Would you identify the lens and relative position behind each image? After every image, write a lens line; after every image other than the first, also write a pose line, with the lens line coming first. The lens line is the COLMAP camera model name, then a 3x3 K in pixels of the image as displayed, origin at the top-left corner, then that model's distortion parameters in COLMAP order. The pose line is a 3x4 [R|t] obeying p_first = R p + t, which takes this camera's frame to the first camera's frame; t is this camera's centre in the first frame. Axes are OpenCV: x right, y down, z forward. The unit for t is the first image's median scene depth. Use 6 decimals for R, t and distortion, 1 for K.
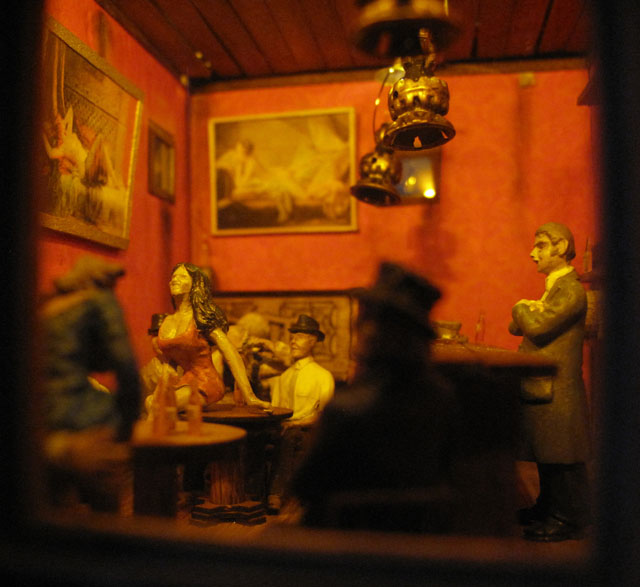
lens RADIAL K [[766.6, 0, 257.7], [0, 766.6, 339.1], [0, 0, 1]] dist [-0.123130, 0.007822]
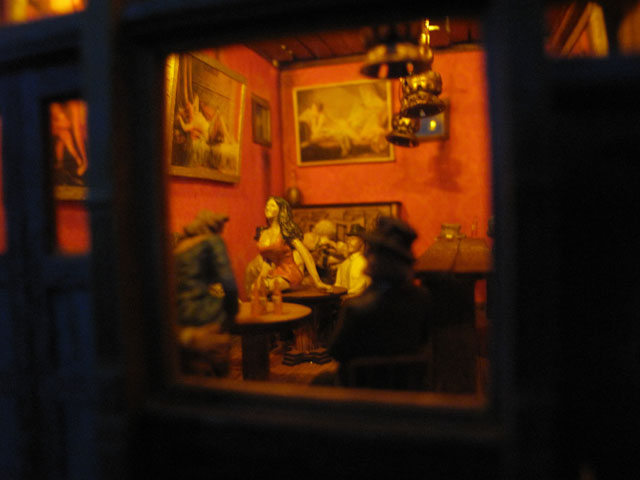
lens RADIAL K [[535.7, 0, 320.0], [0, 535.7, 240.0], [0, 0, 1]] dist [-0.117698, 0.000602]
pose [[0.998520, -0.029836, -0.045463, 0.038545], [0.031622, 0.998735, 0.039086, -0.044715], [0.044239, -0.040466, 0.998201, -0.068067]]
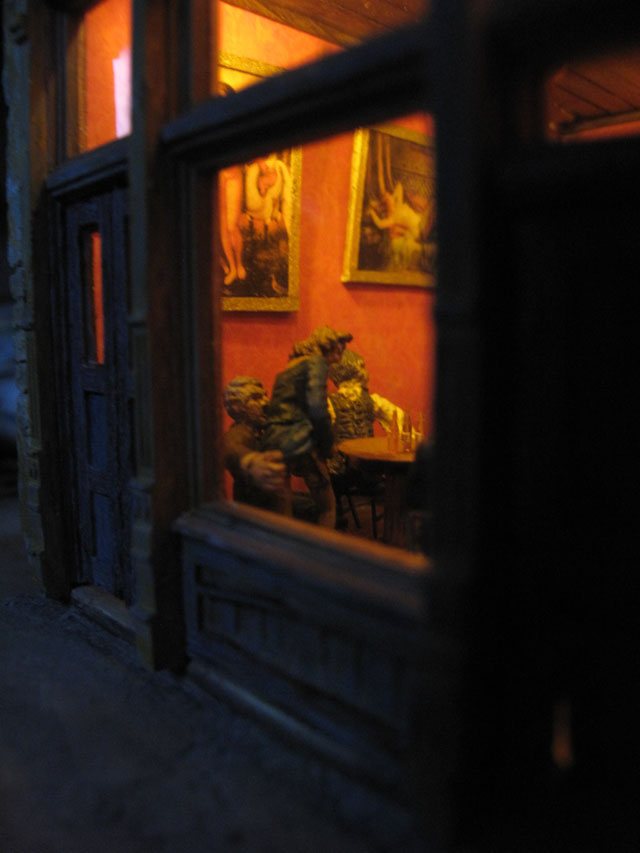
lens RADIAL K [[713.9, 0, 320.0], [0, 713.9, 426.5], [0, 0, 1]] dist [-0.117698, 0.000602]
pose [[0.836027, 0.073364, -0.543761, 0.280105], [-0.004372, 0.991880, 0.127101, -0.051000], [0.548671, -0.103883, 0.829560, -0.077623]]
